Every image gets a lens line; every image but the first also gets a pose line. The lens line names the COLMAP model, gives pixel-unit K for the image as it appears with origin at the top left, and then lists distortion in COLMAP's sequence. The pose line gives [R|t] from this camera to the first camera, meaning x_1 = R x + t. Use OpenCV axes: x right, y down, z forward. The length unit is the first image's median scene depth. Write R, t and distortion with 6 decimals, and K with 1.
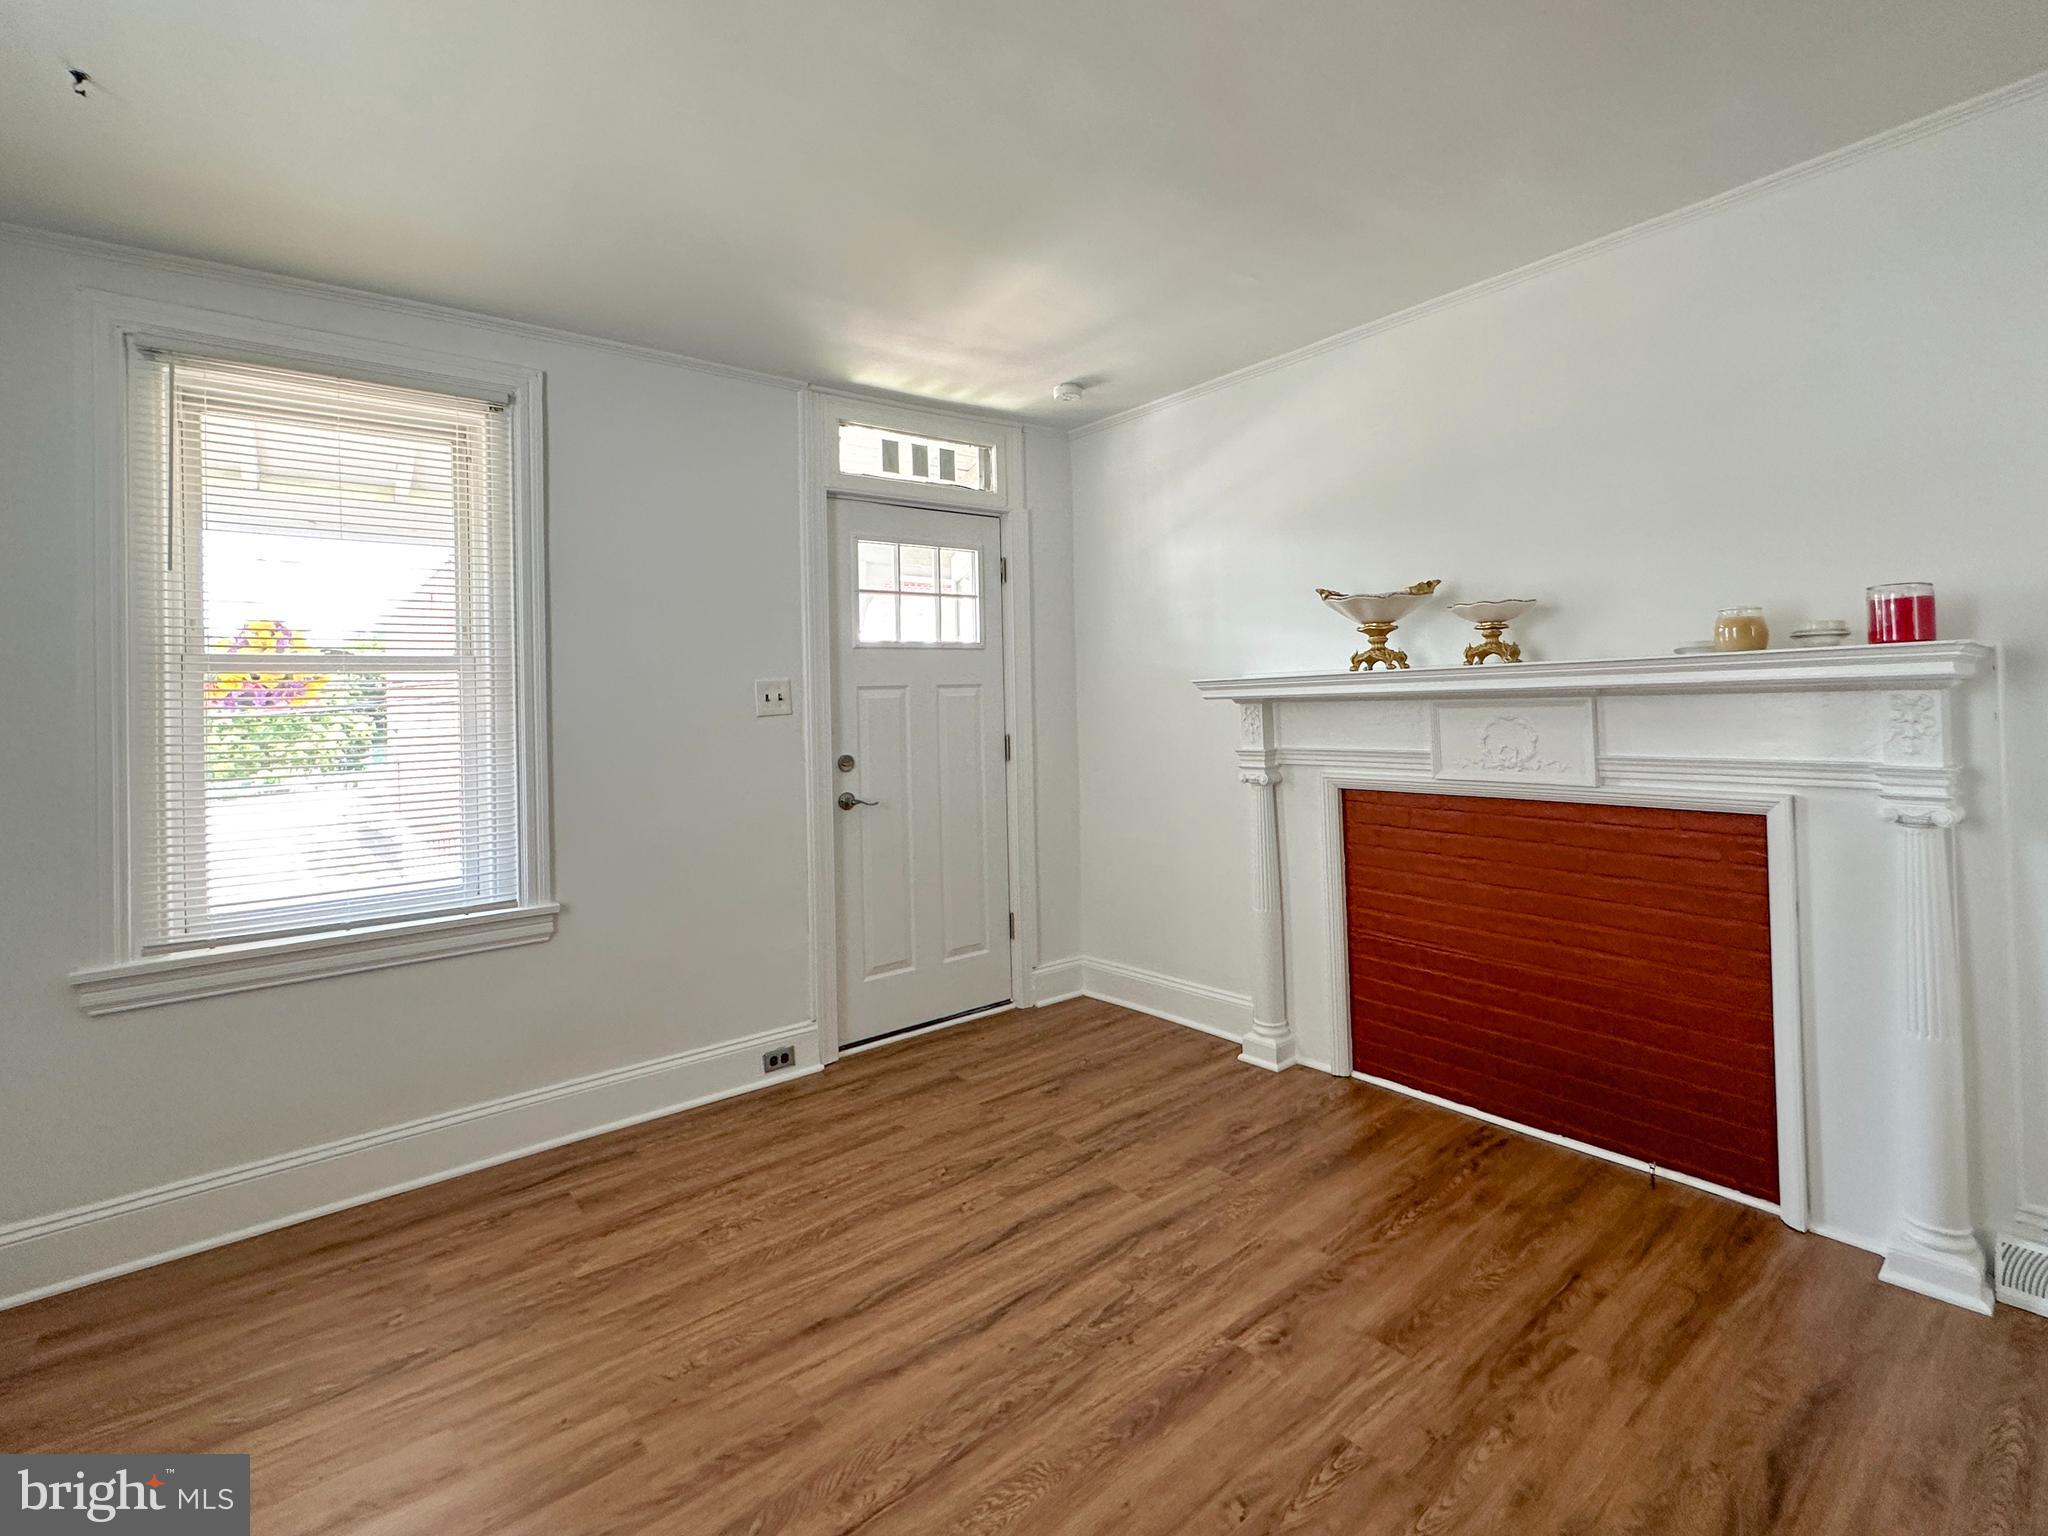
lens RADIAL K [[944.7, 0, 1027.1], [0, 944.7, 704.9], [0, 0, 1]] dist [0.000371, 0.000209]
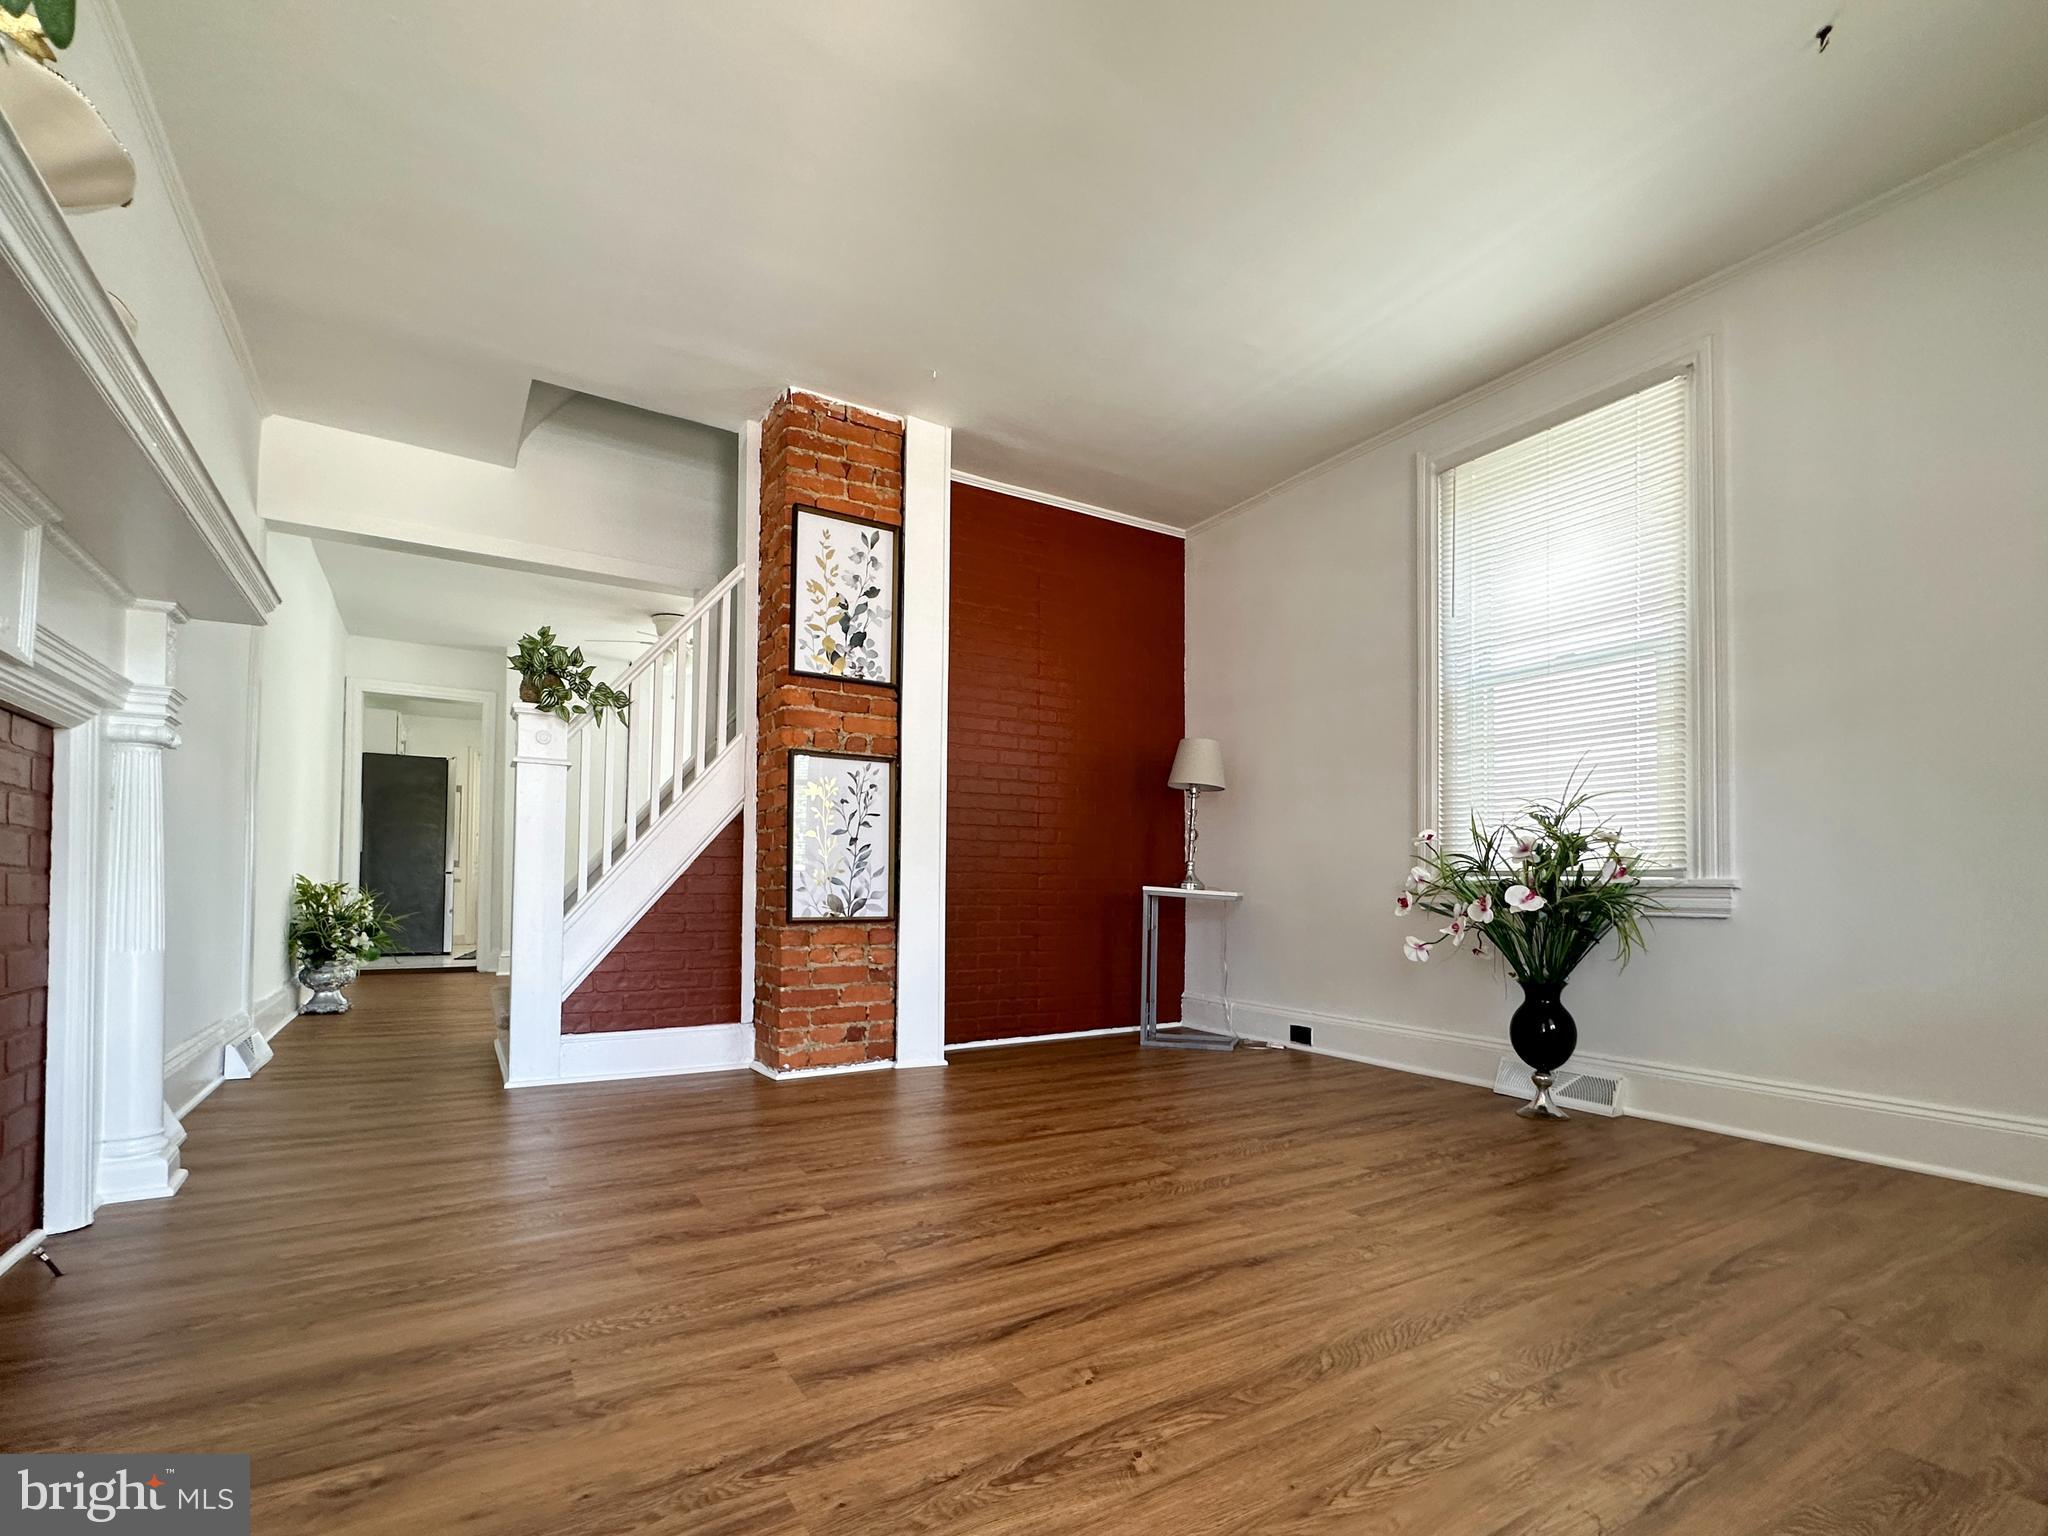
lens RADIAL K [[944.4, 0, 1018.6], [0, 944.4, 861.9], [0, 0, 1]] dist [0.000646, 0.000063]
pose [[-0.990977, 0.026348, 0.131419, -0.112718], [0.023001, 0.999373, -0.026921, 0.264676], [-0.132046, -0.023655, -0.990961, 1.650555]]
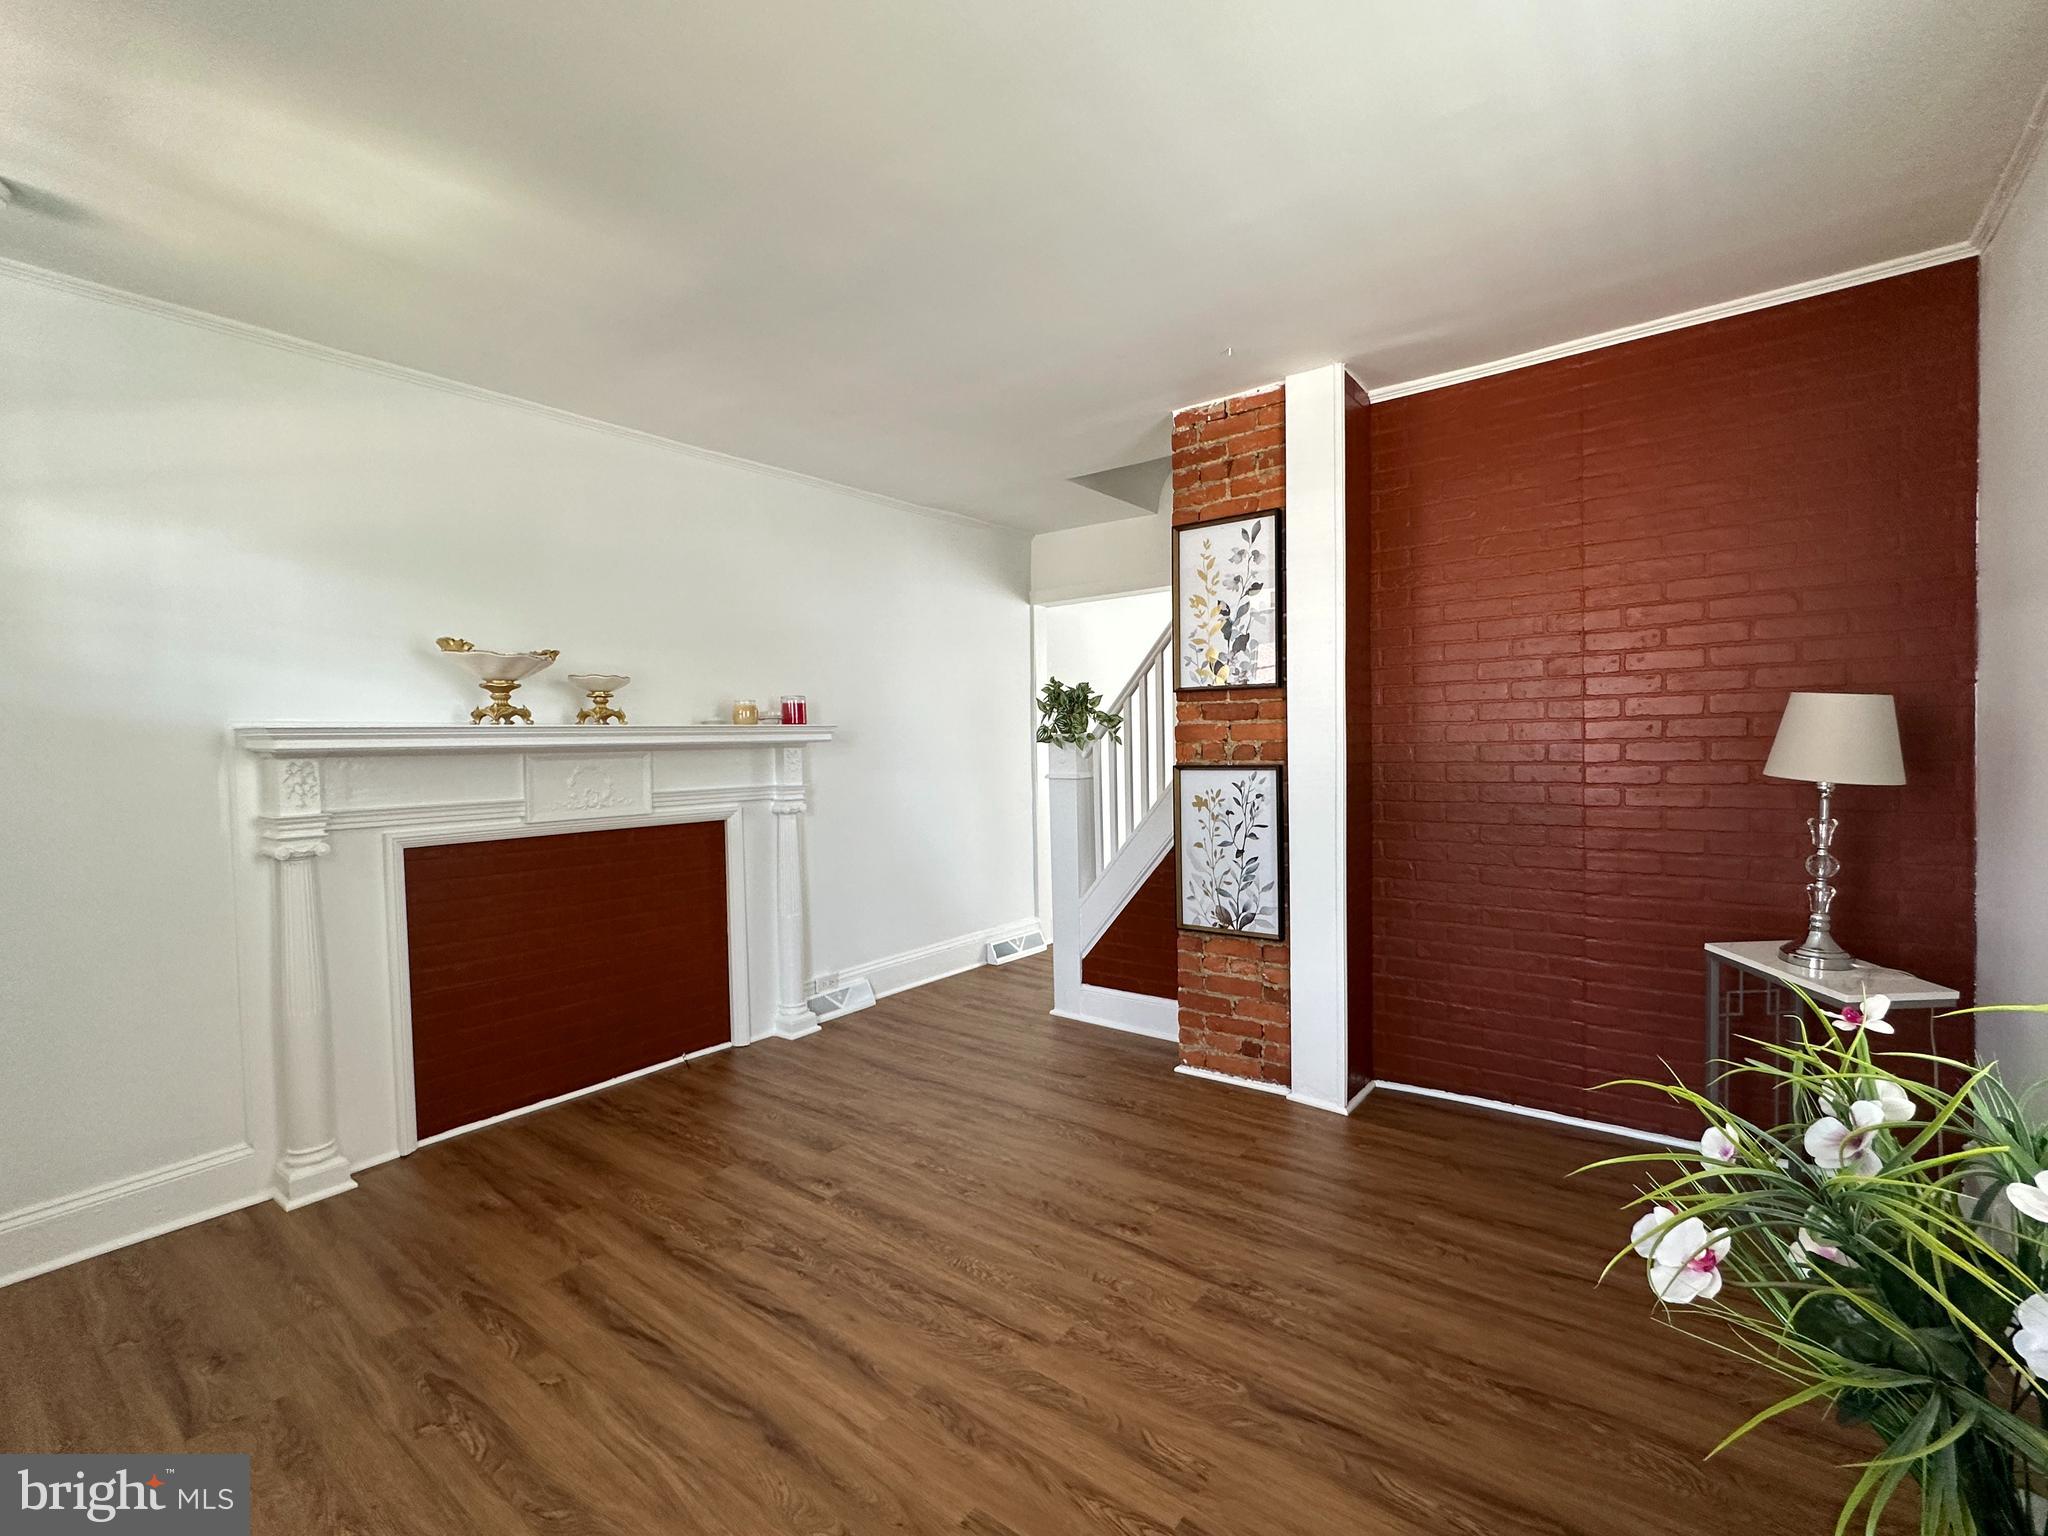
lens RADIAL K [[886.1, 0, 1024.0], [0, 886.1, 768.0], [0, 0, 1]] dist [-0.000296, 0.000010]
pose [[-0.233348, 0.008862, 0.972353, -0.929036], [0.032159, 0.999482, -0.001391, 0.040272], [-0.971861, 0.030946, -0.233512, 0.825238]]
